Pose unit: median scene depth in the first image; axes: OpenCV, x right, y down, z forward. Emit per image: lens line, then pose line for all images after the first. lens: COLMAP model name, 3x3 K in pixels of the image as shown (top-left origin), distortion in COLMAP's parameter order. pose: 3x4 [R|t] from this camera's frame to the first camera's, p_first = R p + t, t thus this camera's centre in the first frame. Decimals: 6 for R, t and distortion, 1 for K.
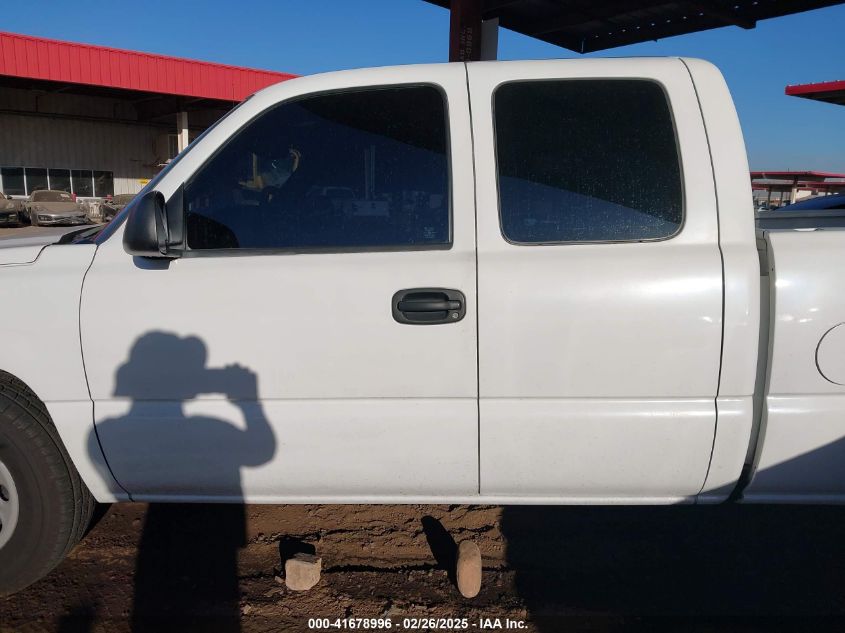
lens RADIAL K [[675.2, 0, 422.5], [0, 675.2, 316.5], [0, 0, 1]] dist [-0.008625, -0.005308]
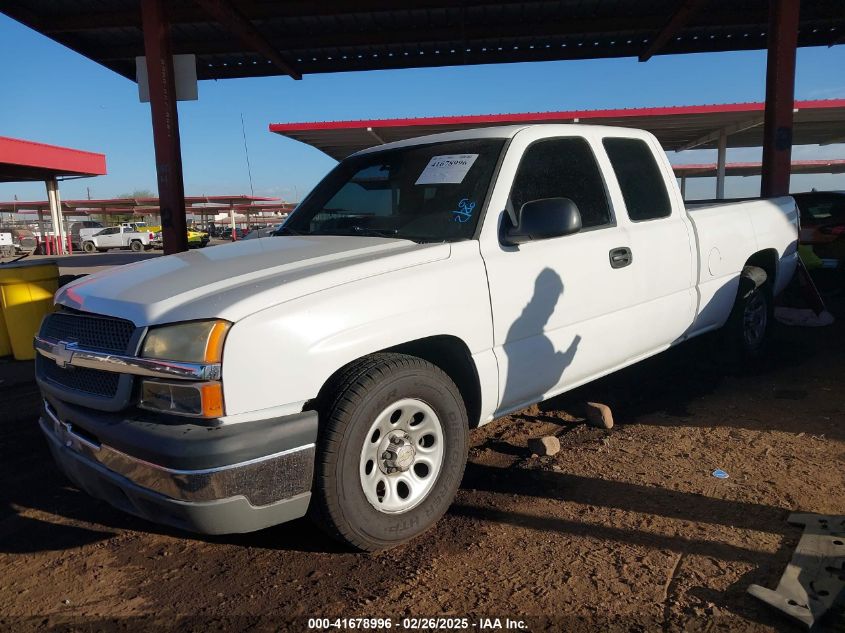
lens RADIAL K [[675.2, 0, 422.5], [0, 675.2, 316.5], [0, 0, 1]] dist [-0.008625, -0.005308]
pose [[0.666284, -0.142937, 0.731871, -0.332072], [0.170955, 0.984597, 0.036660, -0.003744], [-0.725837, 0.100691, 0.680457, 0.028906]]
